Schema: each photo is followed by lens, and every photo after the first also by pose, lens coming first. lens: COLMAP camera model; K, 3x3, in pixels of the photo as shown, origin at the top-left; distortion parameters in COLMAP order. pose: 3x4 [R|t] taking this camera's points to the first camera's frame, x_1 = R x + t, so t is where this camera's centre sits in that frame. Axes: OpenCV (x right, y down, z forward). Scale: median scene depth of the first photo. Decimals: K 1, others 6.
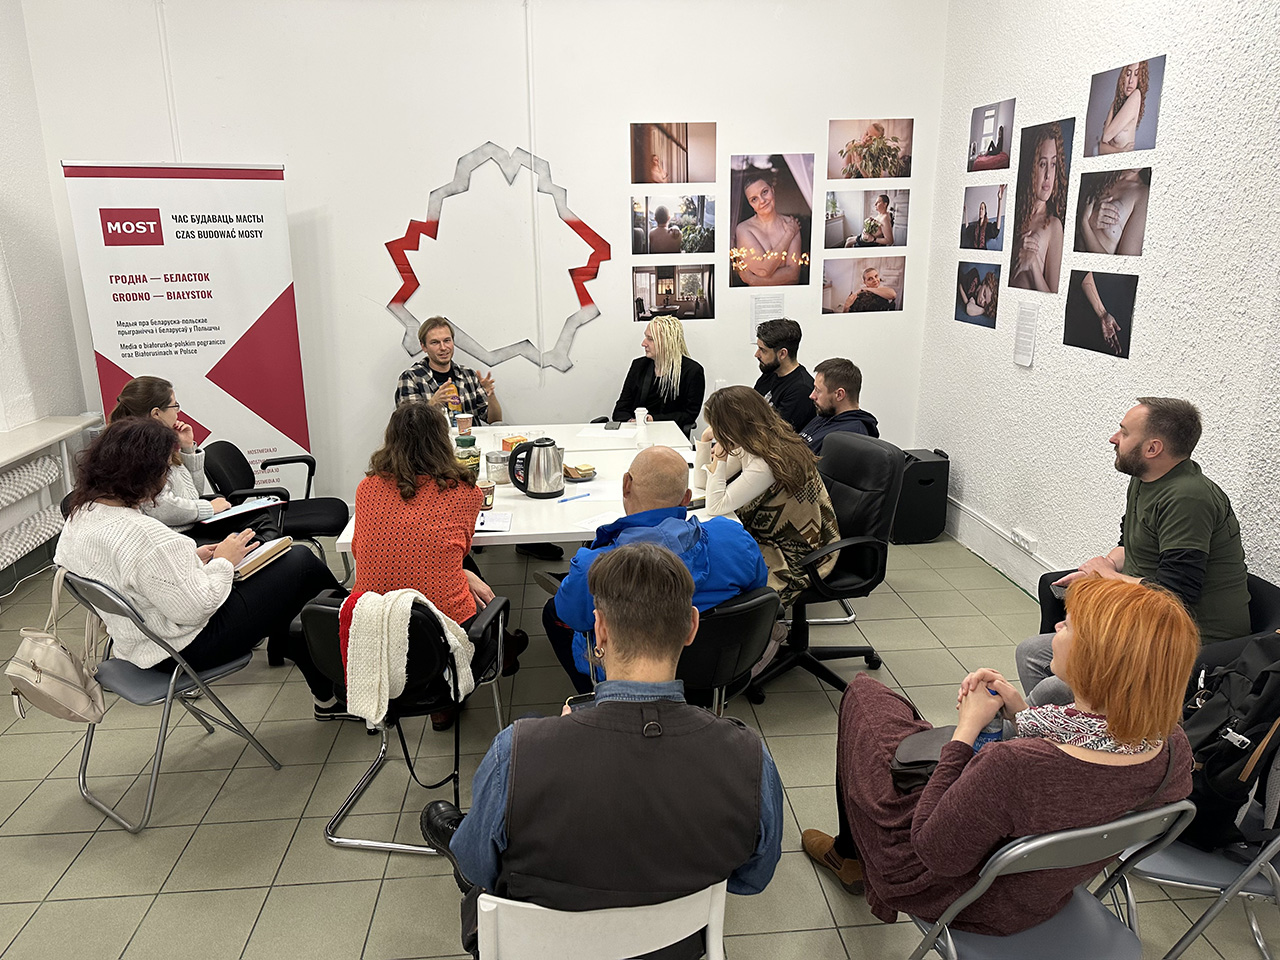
lens RADIAL K [[947.2, 0, 640.0], [0, 947.2, 480.0], [0, 0, 1]] dist [0.008311, -0.051946]
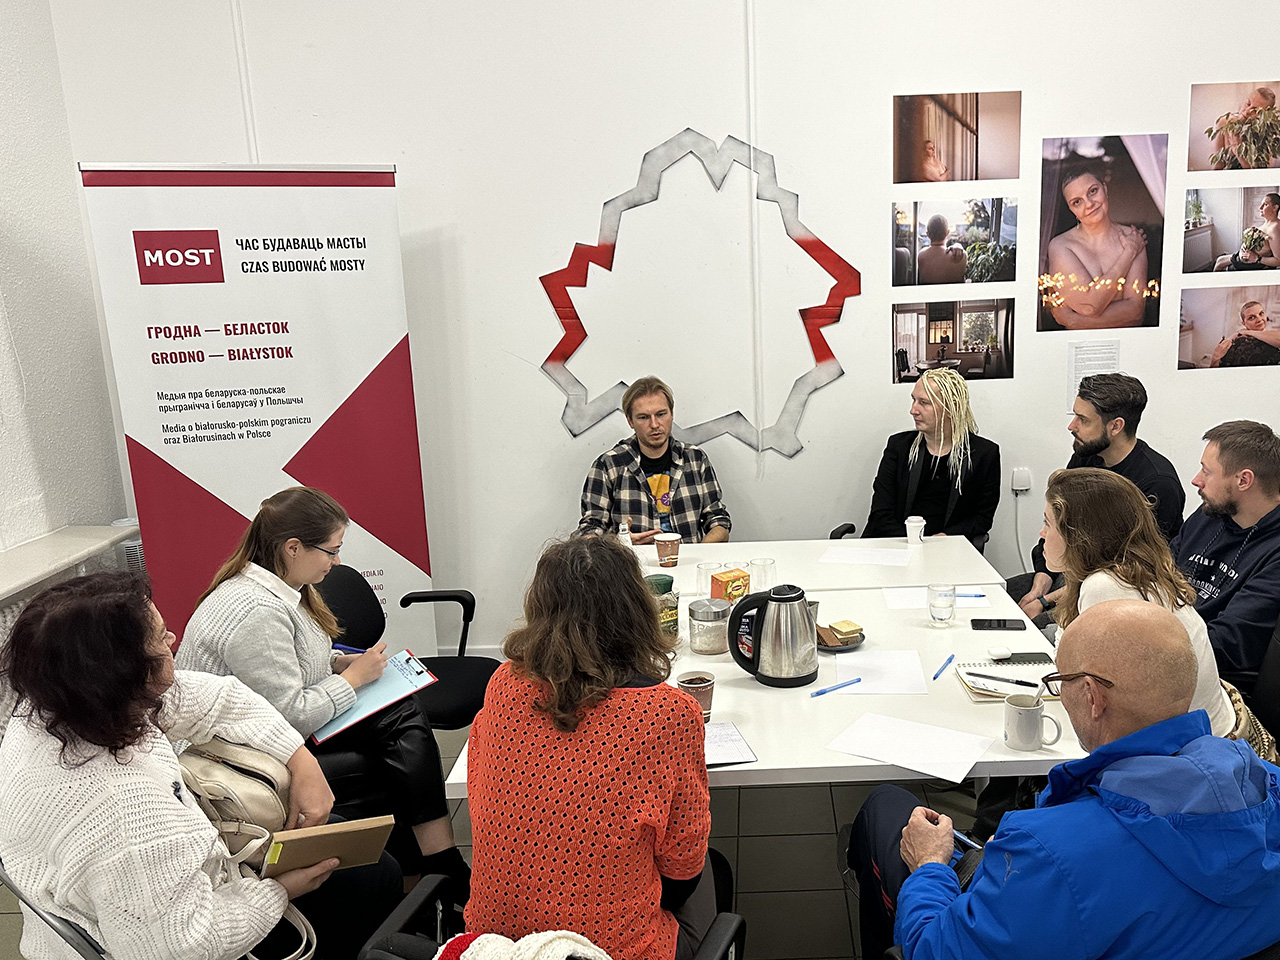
lens RADIAL K [[901.3, 0, 680.7], [0, 901.3, 459.5], [0, 0, 1]] dist [0.045378, -0.122030]
pose [[0.993053, 0.003668, -0.117611, -0.084121], [-0.010451, 0.998313, -0.057114, -0.075749], [0.117203, 0.057947, 0.991416, 0.348046]]
